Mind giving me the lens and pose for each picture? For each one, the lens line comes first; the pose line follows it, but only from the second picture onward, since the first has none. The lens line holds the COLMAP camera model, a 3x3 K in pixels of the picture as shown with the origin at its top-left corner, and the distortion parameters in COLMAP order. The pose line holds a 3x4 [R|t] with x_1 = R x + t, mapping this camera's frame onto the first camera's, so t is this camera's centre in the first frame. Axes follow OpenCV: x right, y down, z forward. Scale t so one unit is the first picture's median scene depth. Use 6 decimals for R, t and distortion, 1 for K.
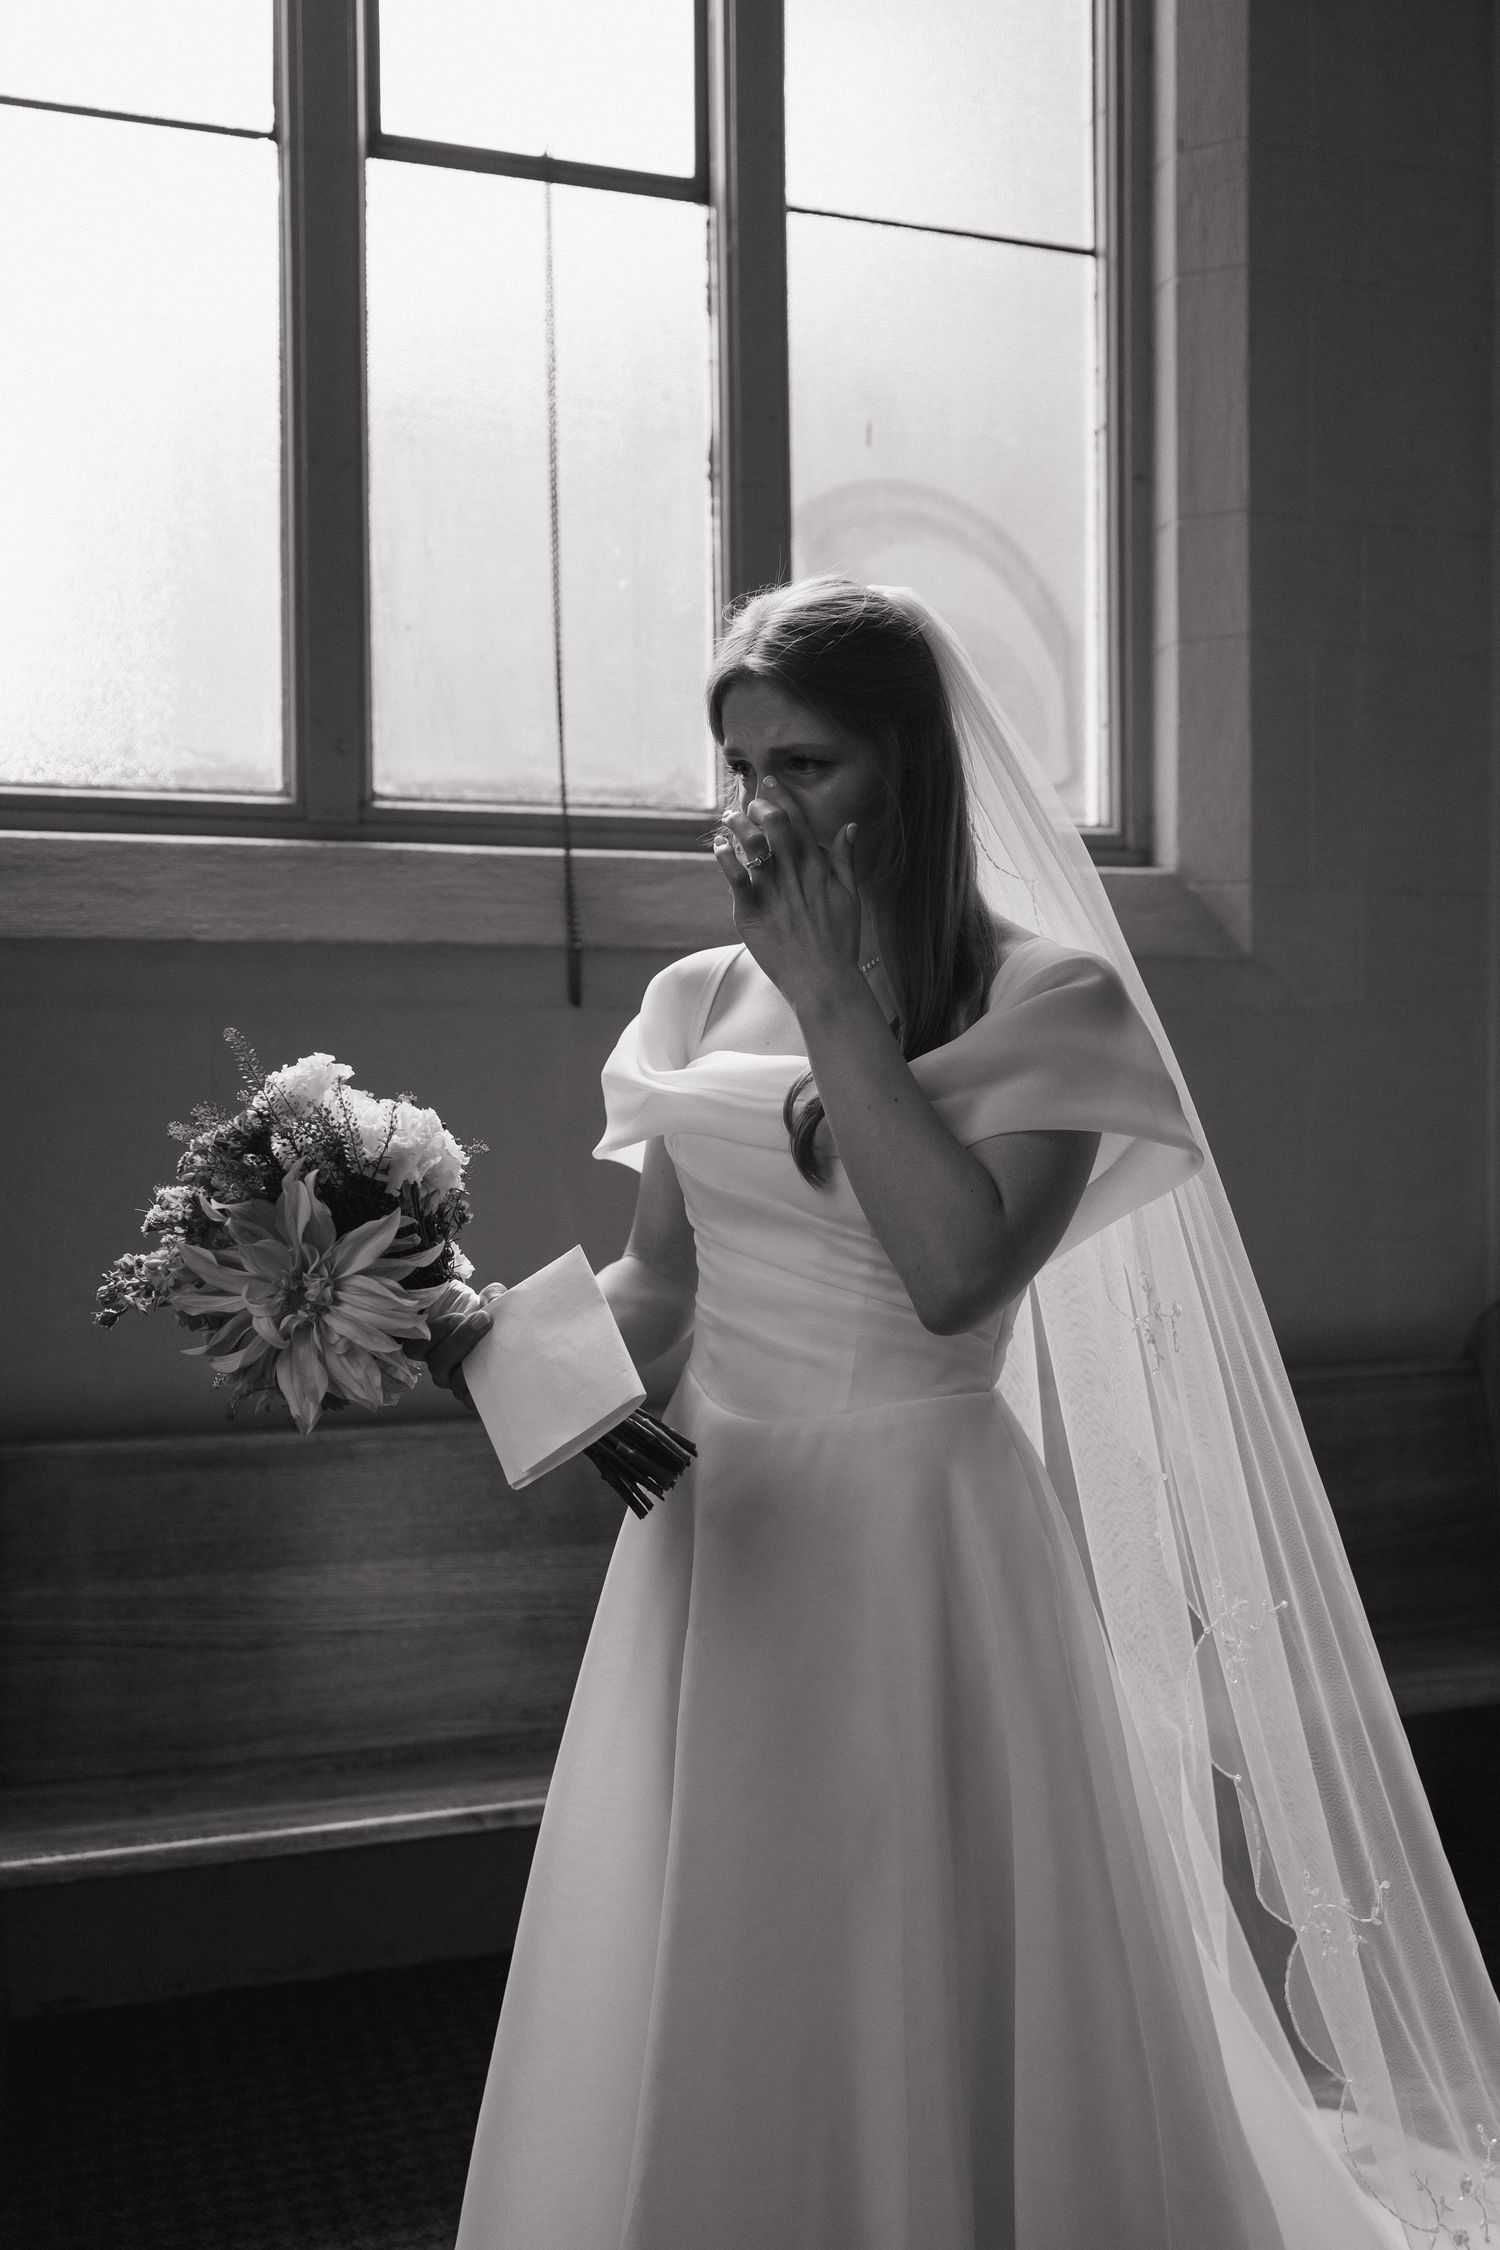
lens RADIAL K [[2045.1, 0, 745.6], [0, 2045.1, 1130.4], [0, 0, 1]] dist [-0.003502, 0.001955]
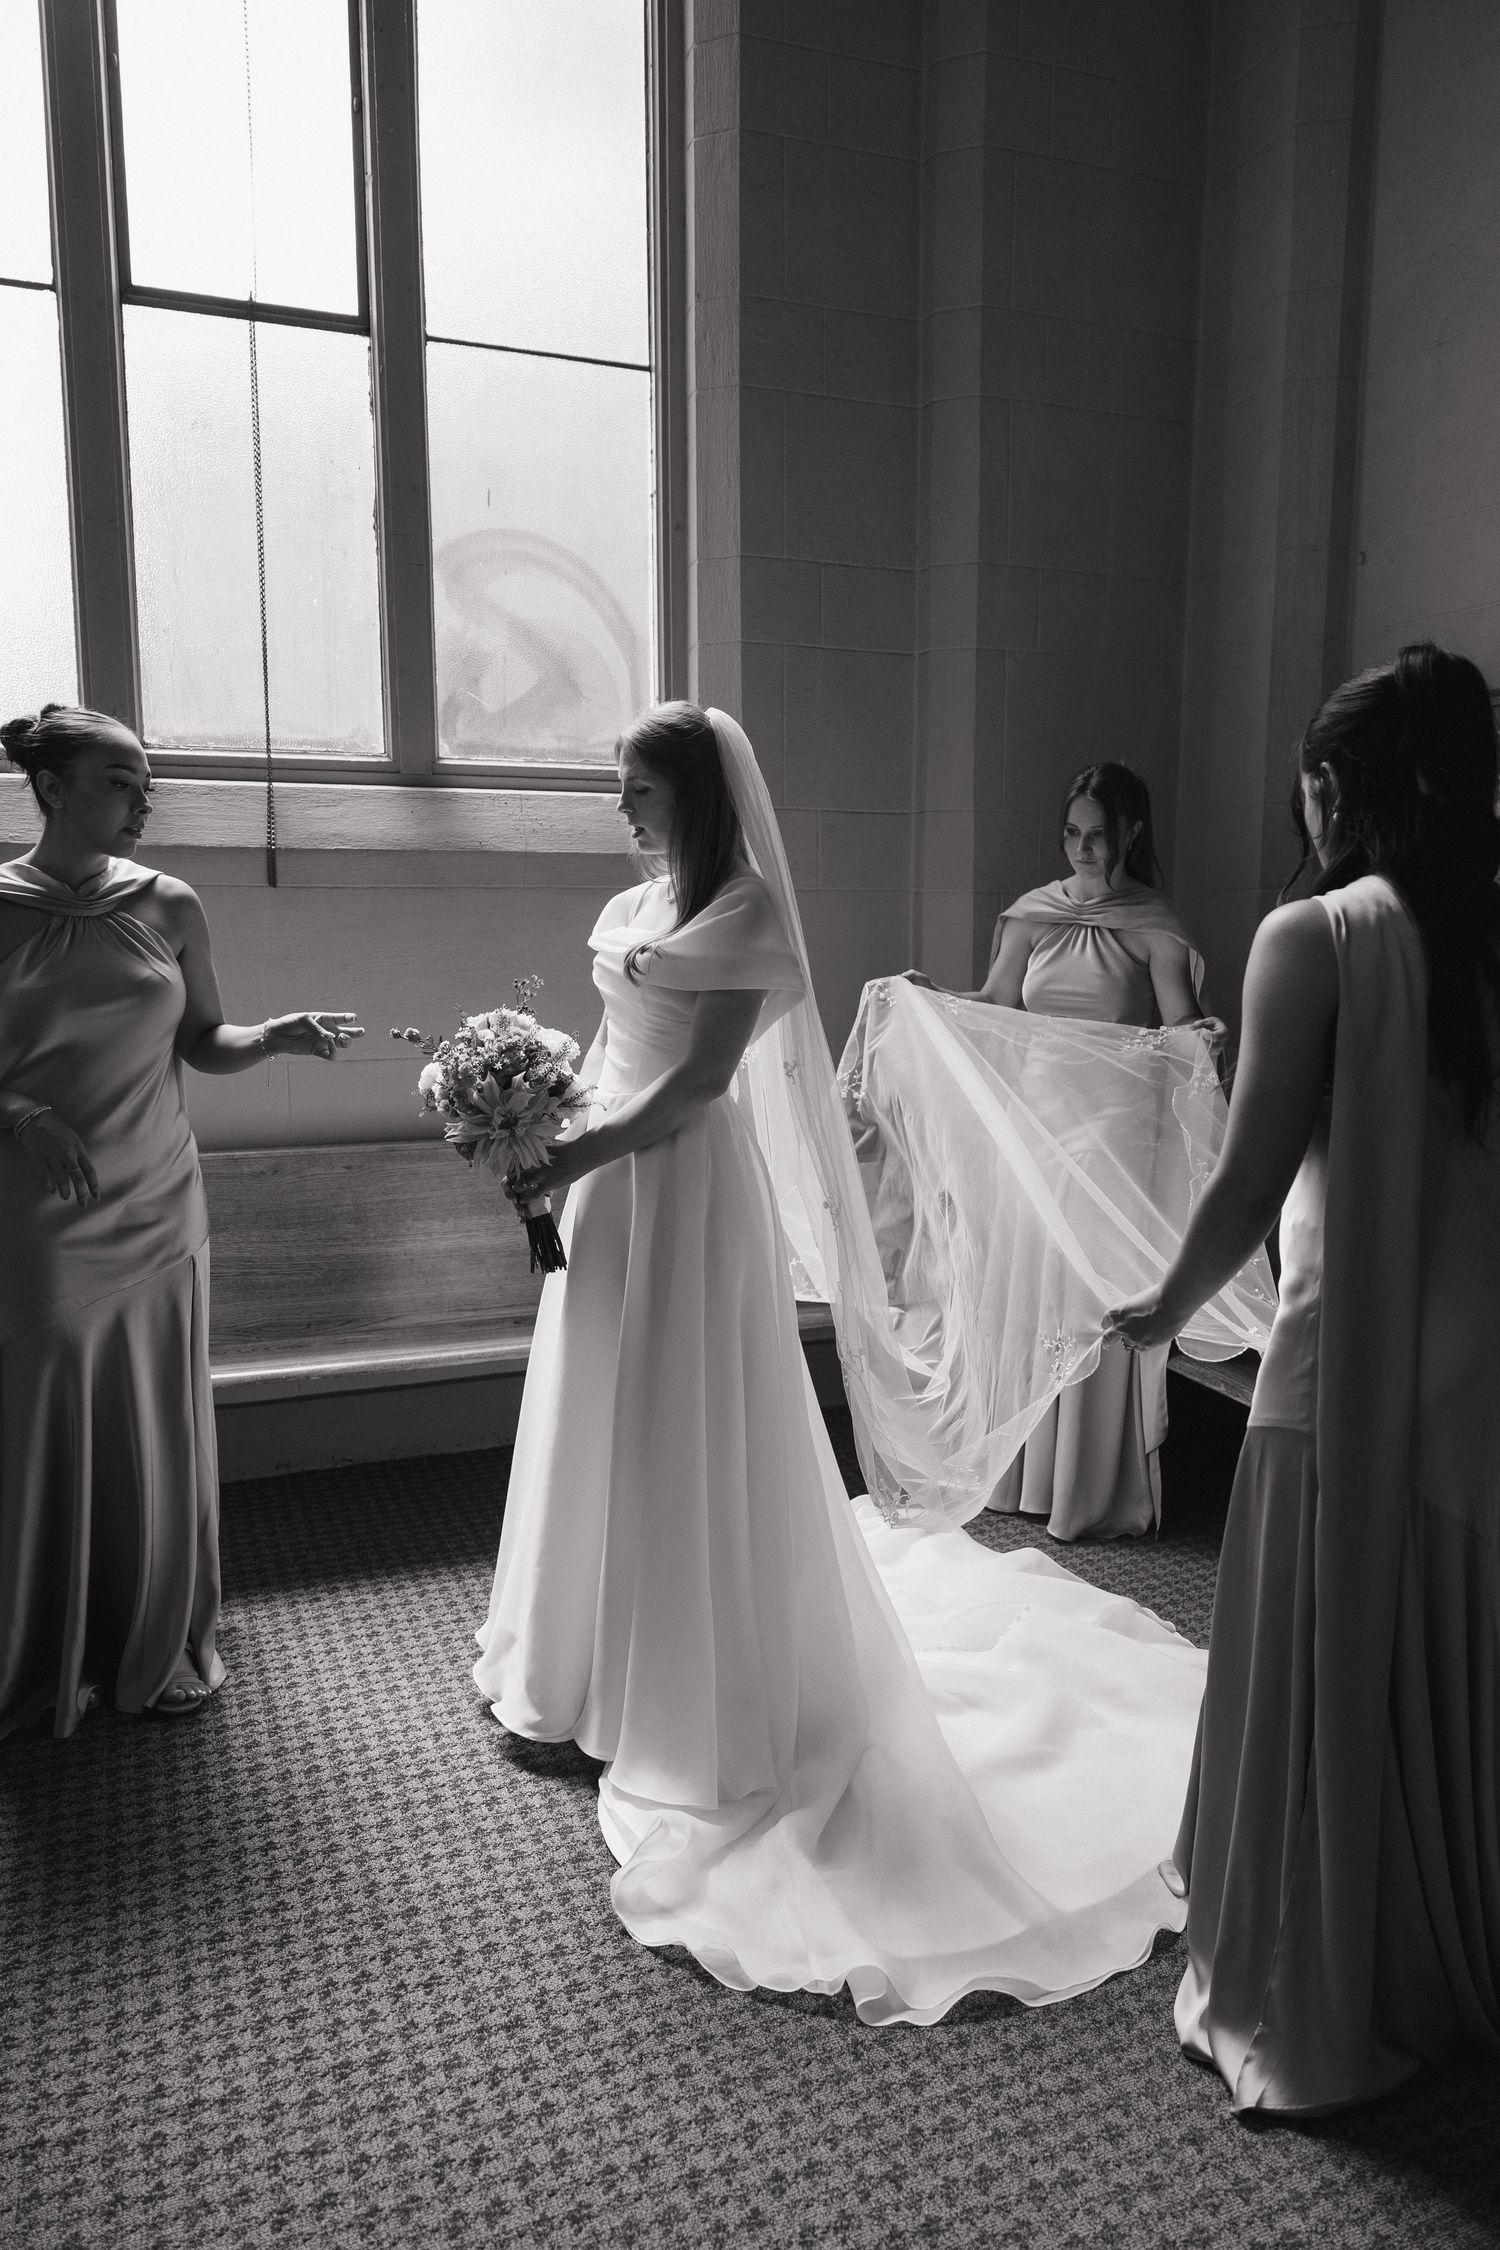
lens RADIAL K [[1552.6, 0, 747.3], [0, 1552.6, 1132.2], [0, 0, 1]] dist [0.004765, 0.002858]
pose [[0.999596, 0.001763, 0.028382, 0.227383], [-0.004727, 0.994493, 0.104696, -0.000709], [-0.028041, -0.104788, 0.994099, -0.185687]]
